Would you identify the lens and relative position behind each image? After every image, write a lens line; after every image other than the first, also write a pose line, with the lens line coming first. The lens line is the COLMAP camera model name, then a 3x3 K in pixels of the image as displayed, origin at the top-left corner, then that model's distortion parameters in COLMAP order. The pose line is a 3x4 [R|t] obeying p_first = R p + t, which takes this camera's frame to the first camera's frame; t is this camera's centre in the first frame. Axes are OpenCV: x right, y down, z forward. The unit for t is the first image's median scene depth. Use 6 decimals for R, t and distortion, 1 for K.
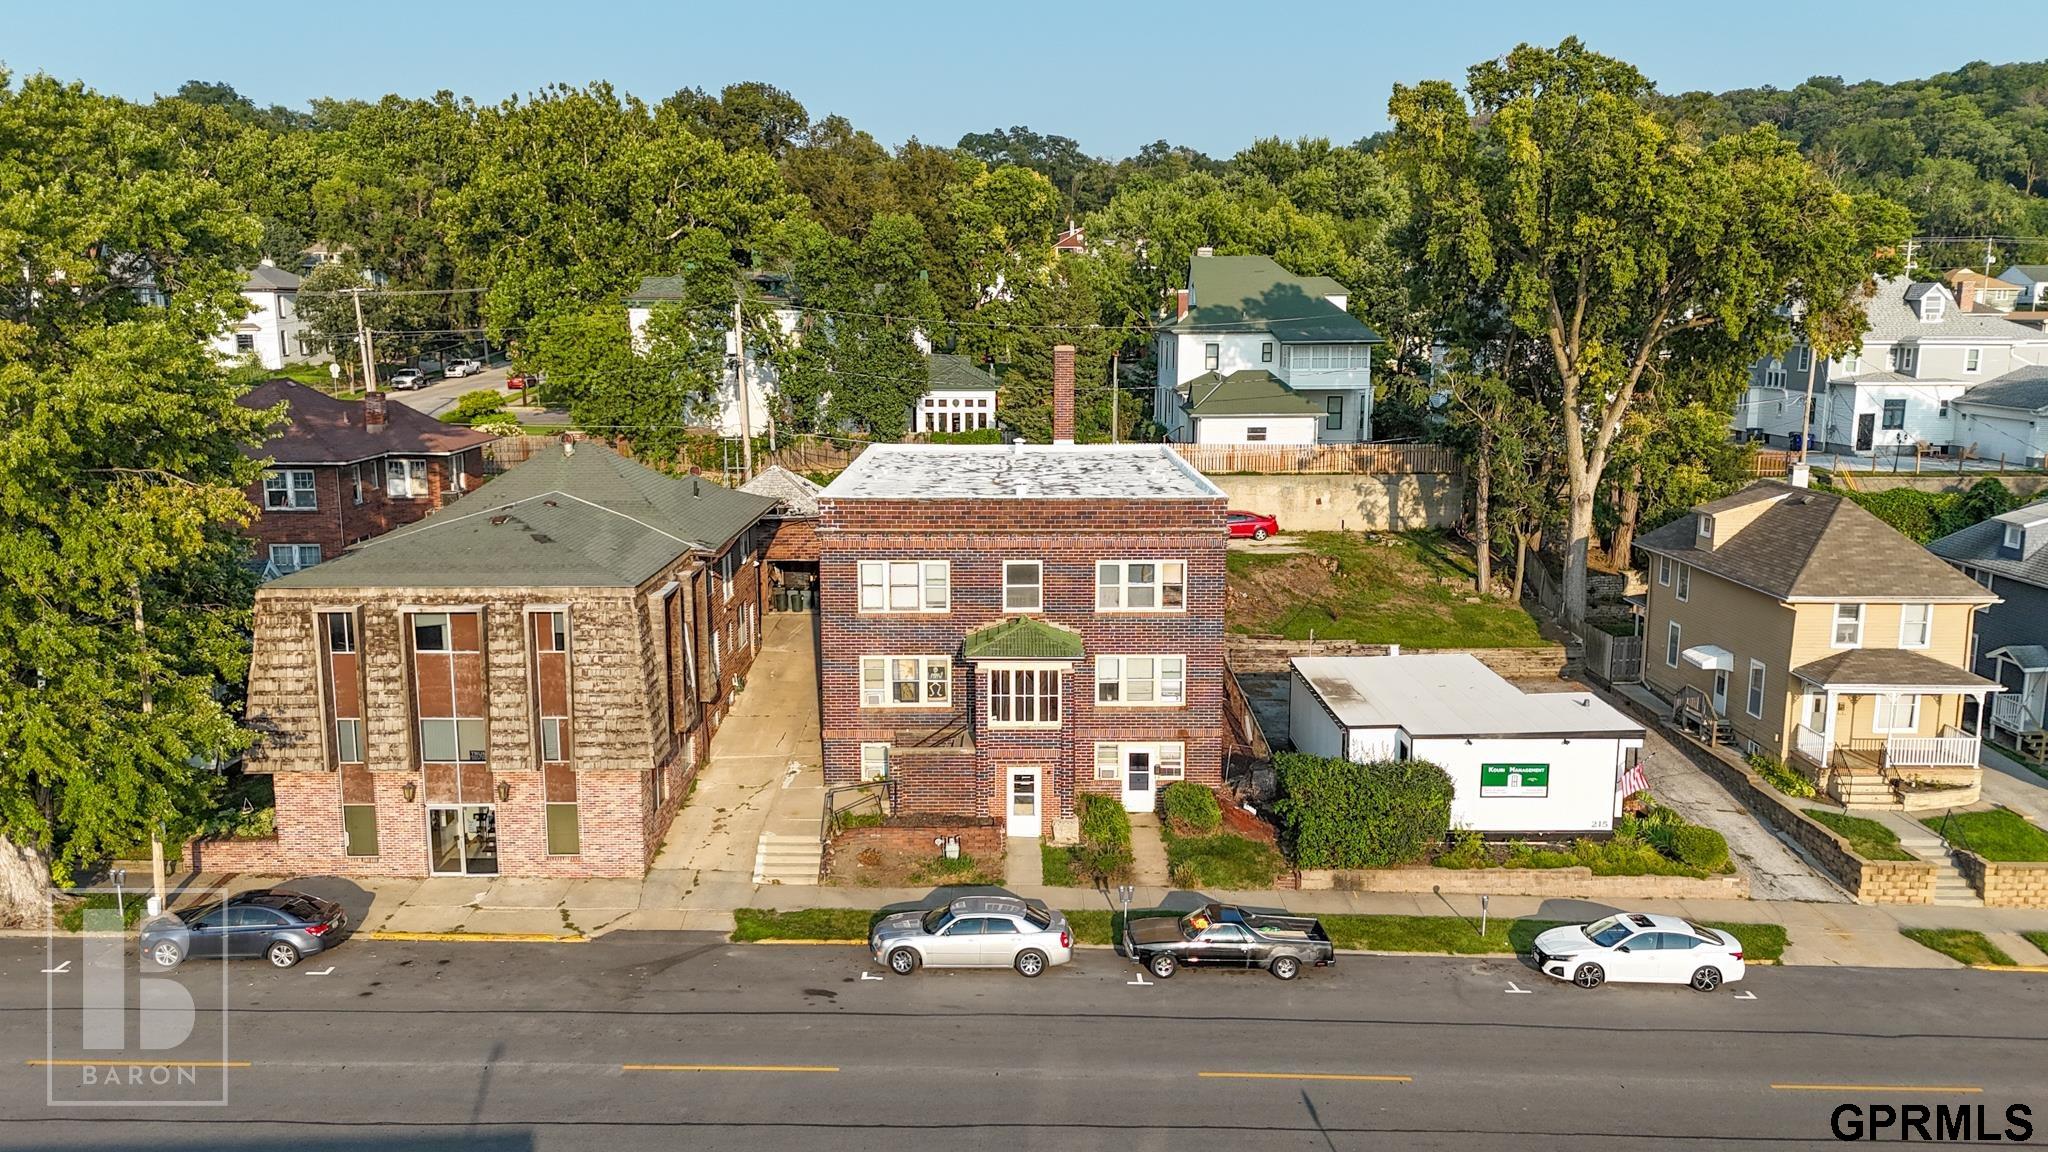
lens RADIAL K [[1470.6, 0, 1034.9], [0, 1470.6, 569.4], [0, 0, 1]] dist [0.049594, -0.028662]
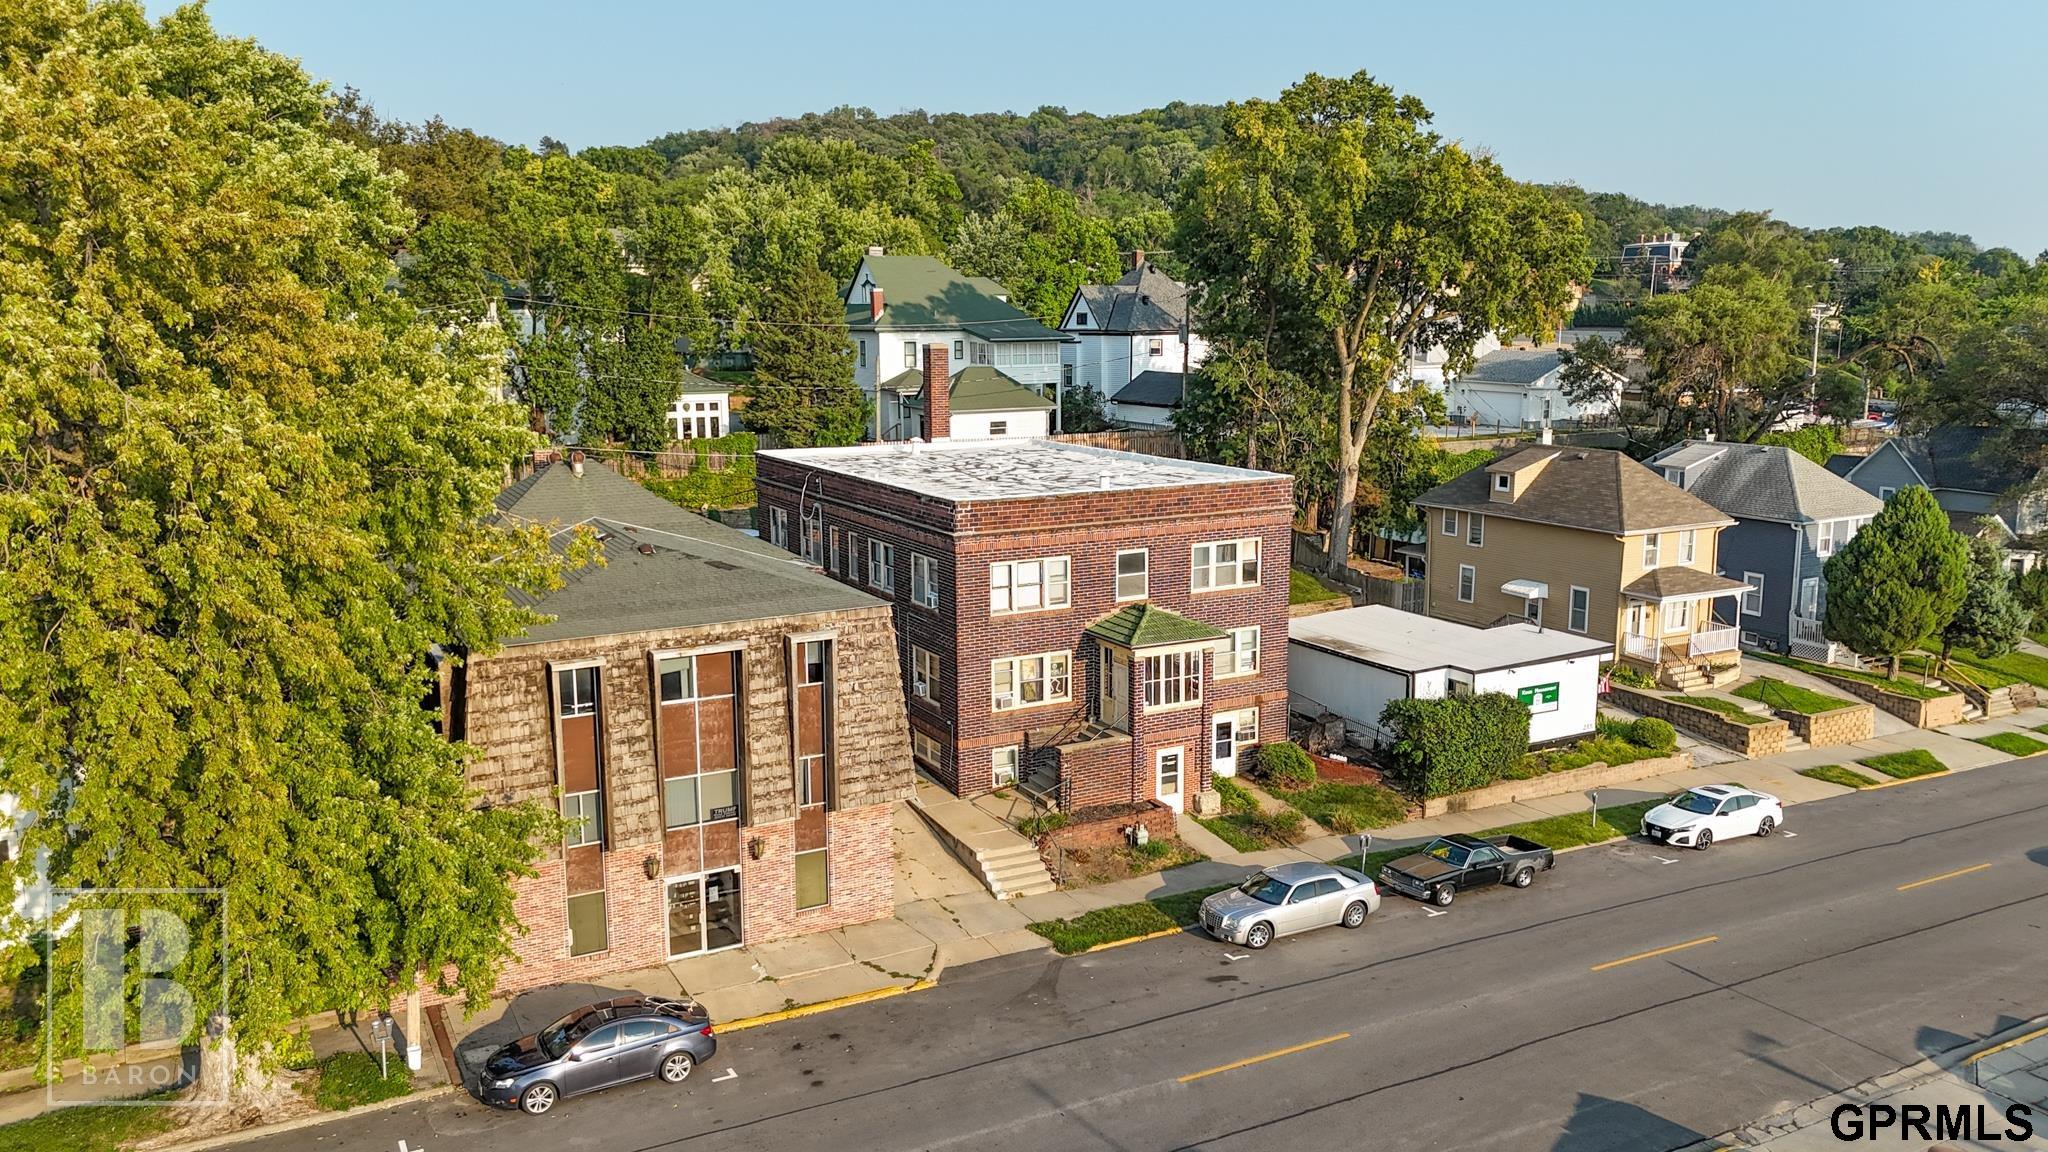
lens RADIAL K [[1470.6, 0, 1029.8], [0, 1470.6, 567.5], [0, 0, 1]] dist [0.049594, -0.028662]
pose [[0.888554, -0.084724, 0.450881, -0.565515], [0.085434, 0.996166, 0.018821, -0.020078], [-0.450747, 0.021797, 0.892385, 0.121838]]
